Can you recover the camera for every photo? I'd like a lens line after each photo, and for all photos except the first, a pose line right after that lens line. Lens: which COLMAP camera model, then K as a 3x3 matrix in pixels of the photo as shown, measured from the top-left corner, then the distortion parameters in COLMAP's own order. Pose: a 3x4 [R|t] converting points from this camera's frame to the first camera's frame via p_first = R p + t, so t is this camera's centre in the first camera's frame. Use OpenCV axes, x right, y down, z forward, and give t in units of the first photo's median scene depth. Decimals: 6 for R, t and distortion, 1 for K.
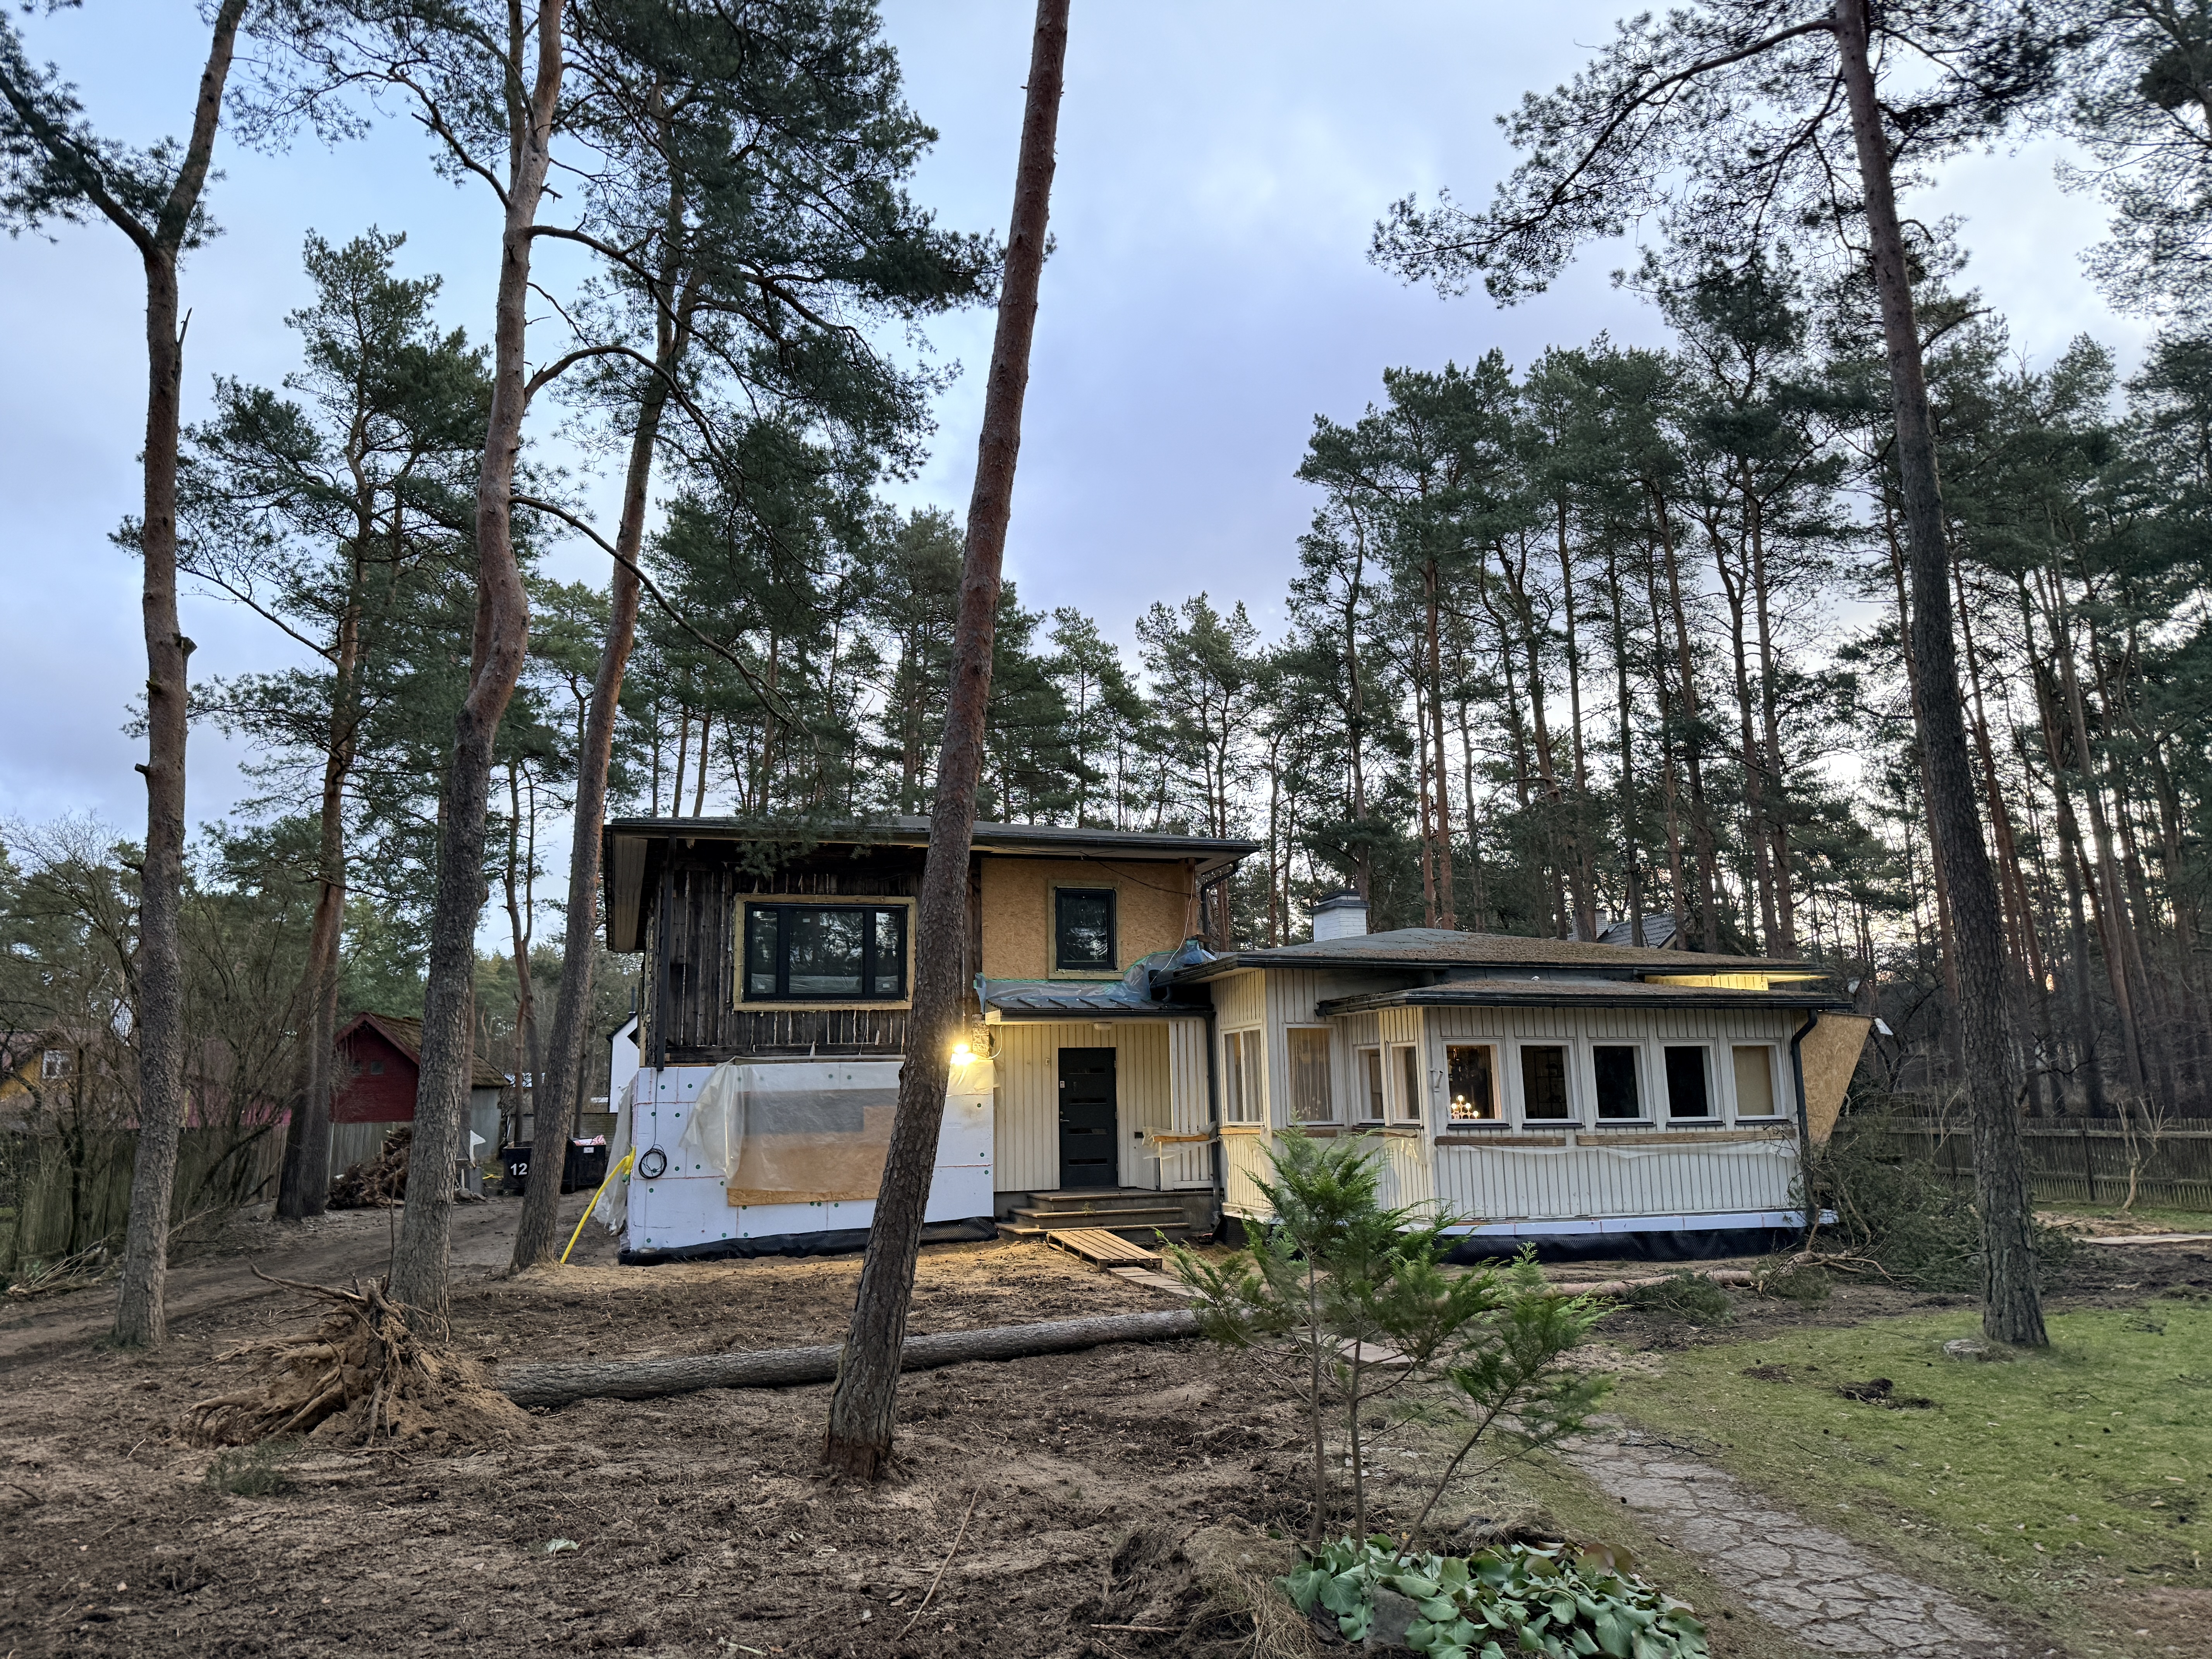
lens RADIAL K [[1559.1, 0, 1106.0], [0, 1559.1, 829.5], [0, 0, 1]] dist [0.111395, -0.000139]
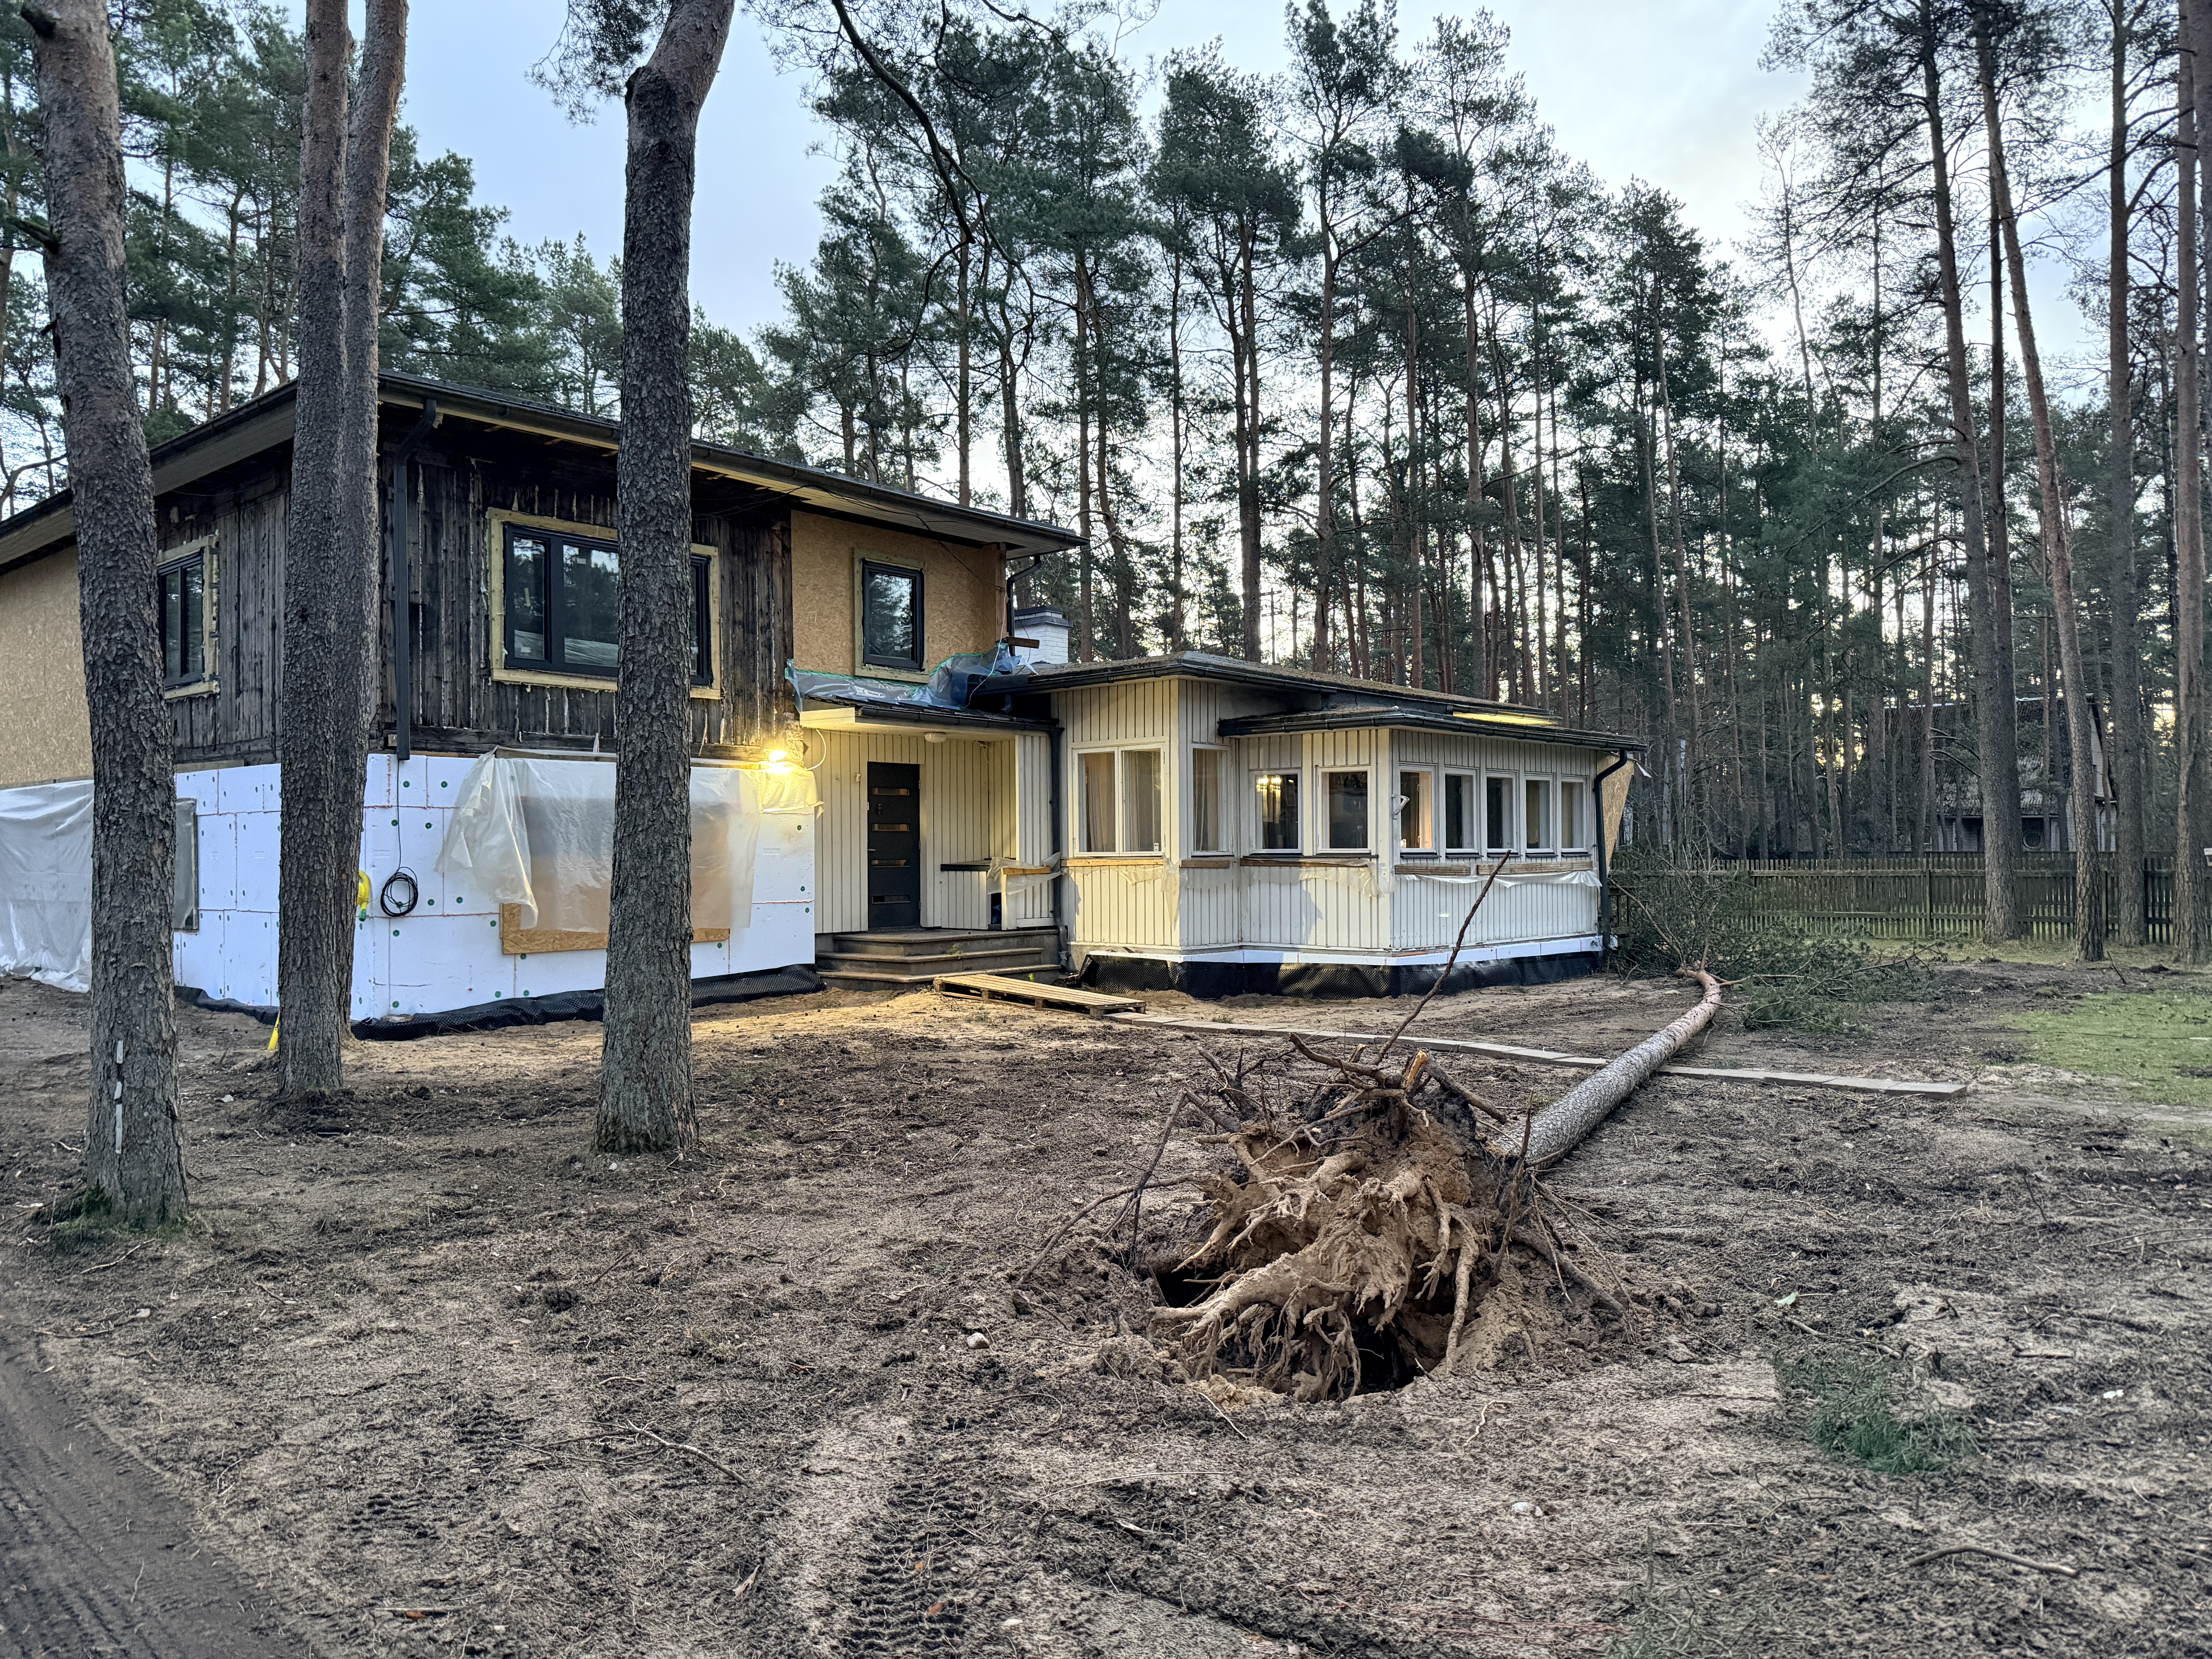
lens RADIAL K [[1559.1, 0, 1106.0], [0, 1559.1, 829.5], [0, 0, 1]] dist [0.111395, -0.000139]
pose [[0.843579, 0.023363, 0.536496, -0.377162], [-0.104257, 0.987169, 0.120945, 0.067232], [-0.526787, -0.157960, 0.835191, 0.266852]]
